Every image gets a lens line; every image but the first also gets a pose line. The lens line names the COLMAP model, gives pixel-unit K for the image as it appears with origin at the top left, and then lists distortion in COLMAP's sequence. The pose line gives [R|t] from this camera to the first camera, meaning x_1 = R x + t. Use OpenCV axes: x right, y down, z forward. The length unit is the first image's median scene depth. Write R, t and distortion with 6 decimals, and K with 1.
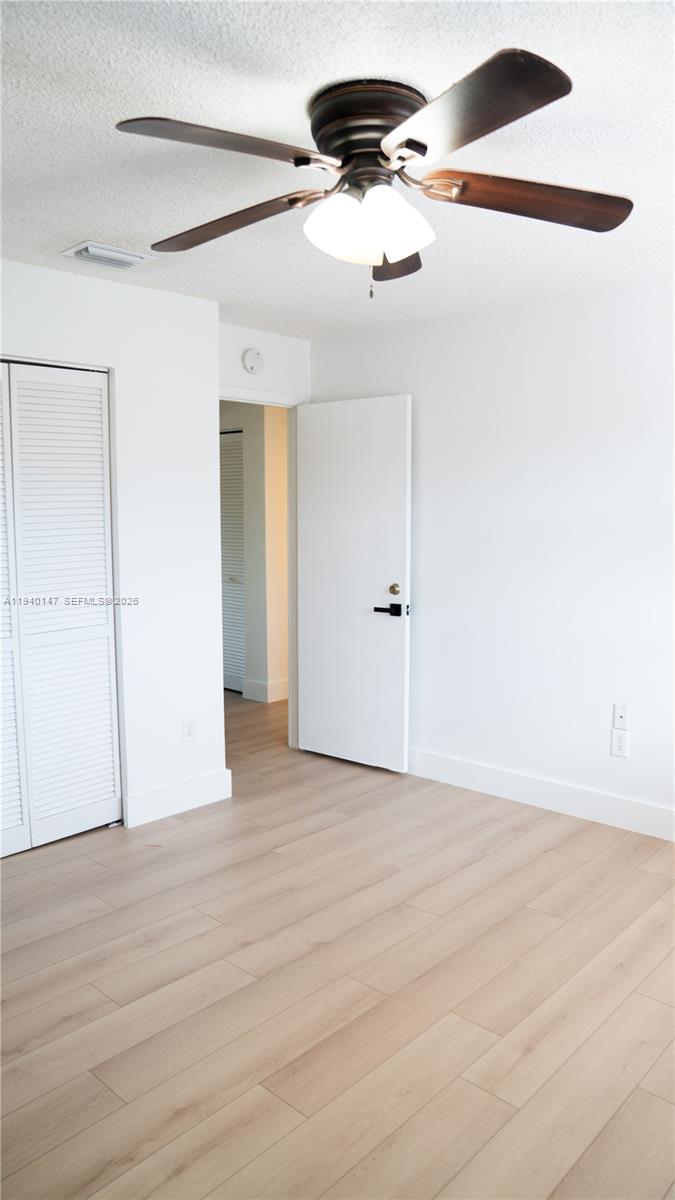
lens RADIAL K [[831.0, 0, 337.5], [0, 831.0, 600.0], [0, 0, 1]] dist [-0.136193, 0.101569]
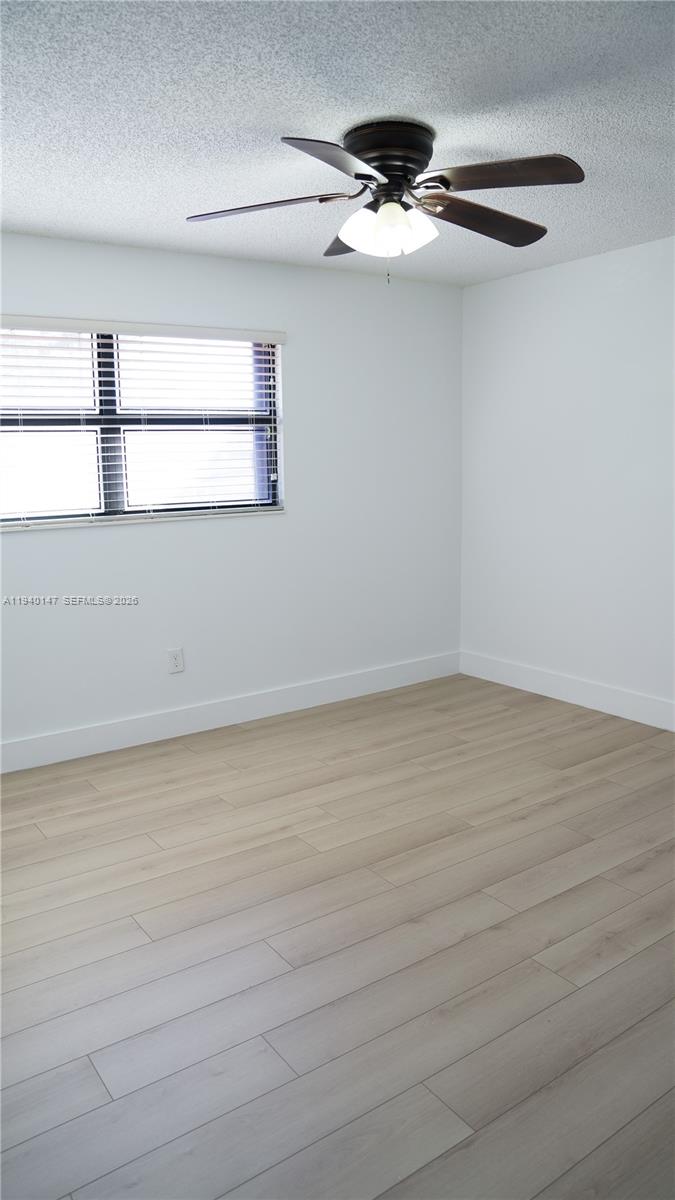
lens RADIAL K [[831.0, 0, 337.5], [0, 831.0, 600.0], [0, 0, 1]] dist [-0.136193, 0.101569]
pose [[-0.977726, -0.021481, 0.208781, -0.080918], [0.038772, 0.959143, 0.280253, -0.123998], [-0.206271, 0.282106, -0.936946, 1.203703]]
